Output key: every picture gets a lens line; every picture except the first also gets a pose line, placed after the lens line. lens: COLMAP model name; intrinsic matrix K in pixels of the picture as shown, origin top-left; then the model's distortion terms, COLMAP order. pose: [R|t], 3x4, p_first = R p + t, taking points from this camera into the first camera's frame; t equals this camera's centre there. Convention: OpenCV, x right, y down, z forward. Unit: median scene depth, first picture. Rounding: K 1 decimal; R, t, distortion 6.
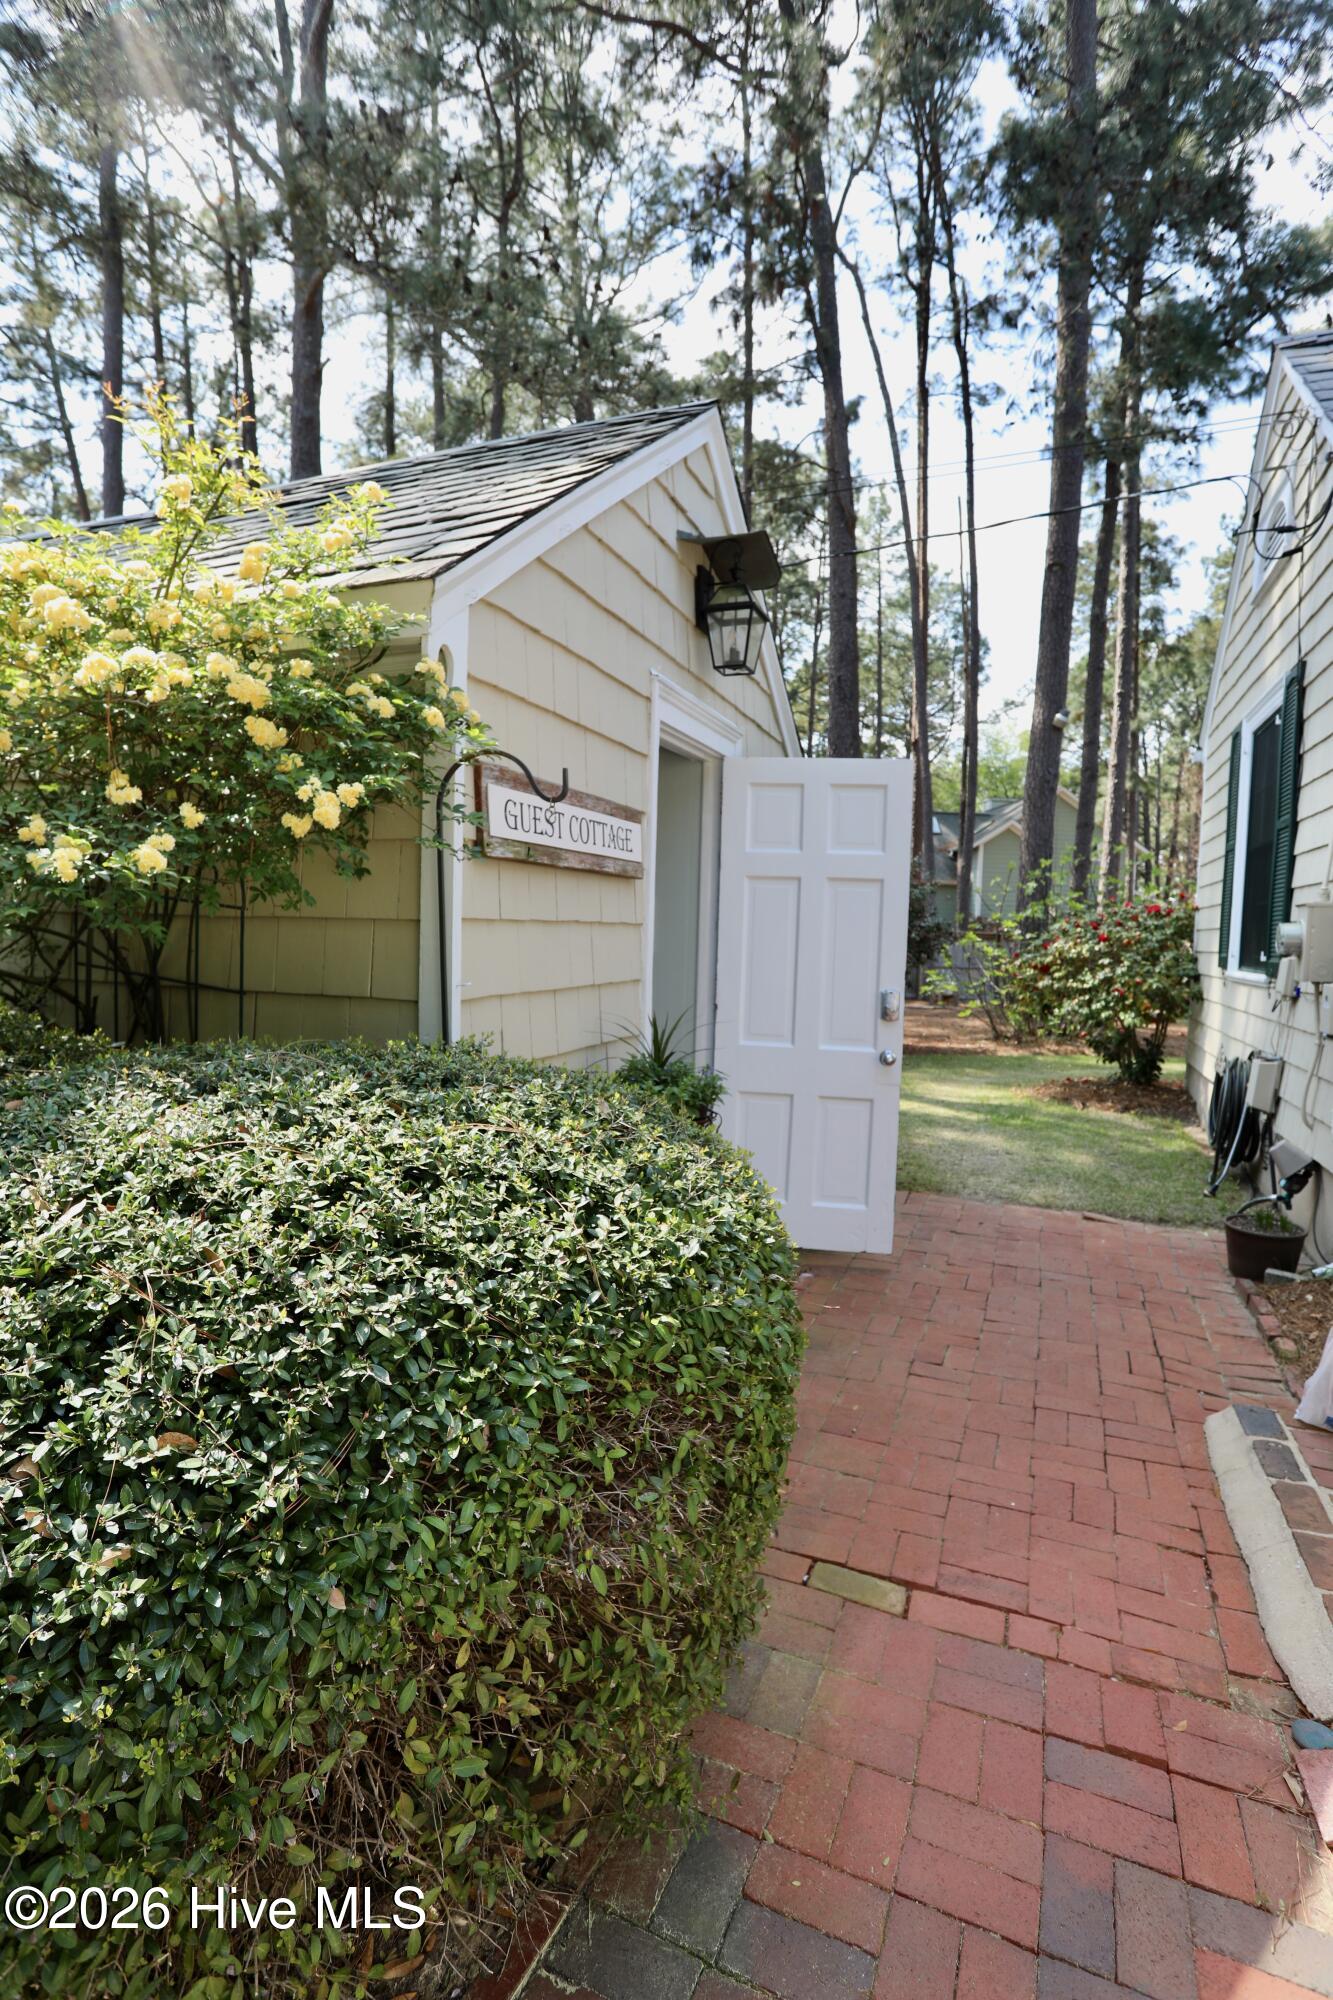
lens RADIAL K [[974.2, 0, 663.7], [0, 974.2, 1007.9], [0, 0, 1]] dist [-0.068063, 0.025304]
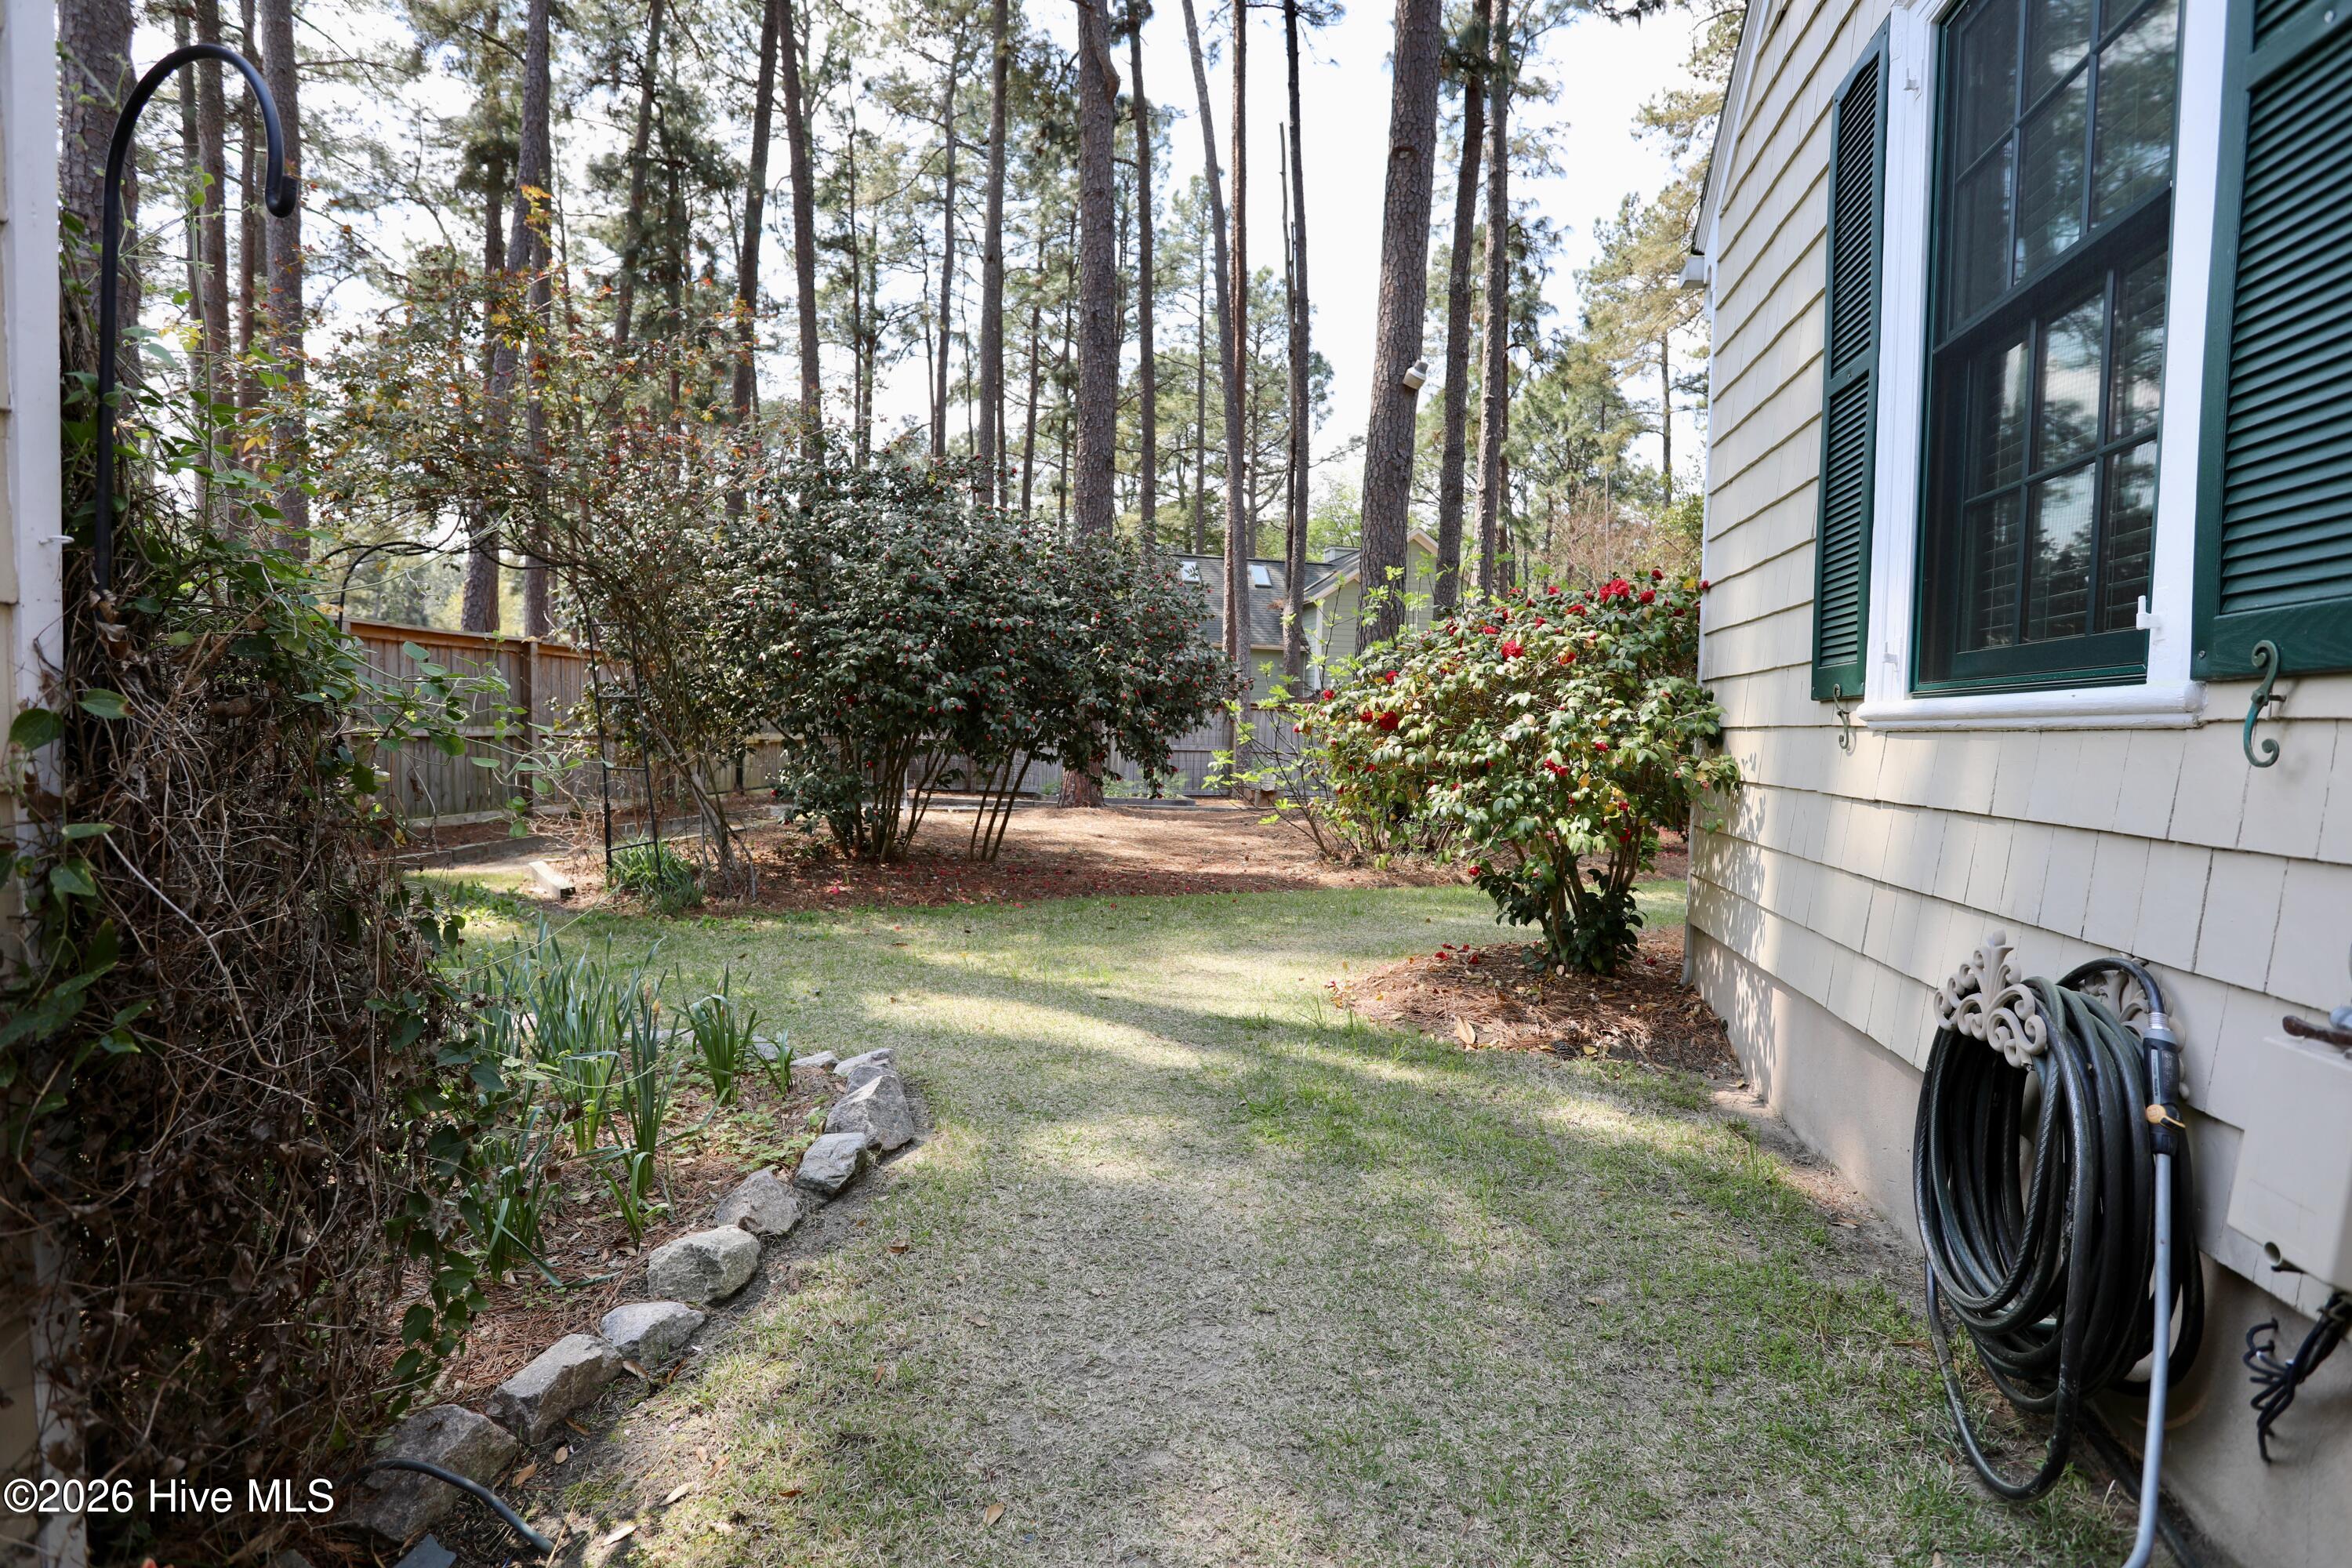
lens RADIAL K [[1145.6, 0, 1173.5], [0, 1145.6, 778.6], [0, 0, 1]] dist [-0.068063, 0.025304]
pose [[0.984184, -0.008148, 0.176964, 0.139038], [0.013395, 0.999505, -0.028479, -0.000580], [-0.176644, 0.030399, 0.983805, 0.340004]]
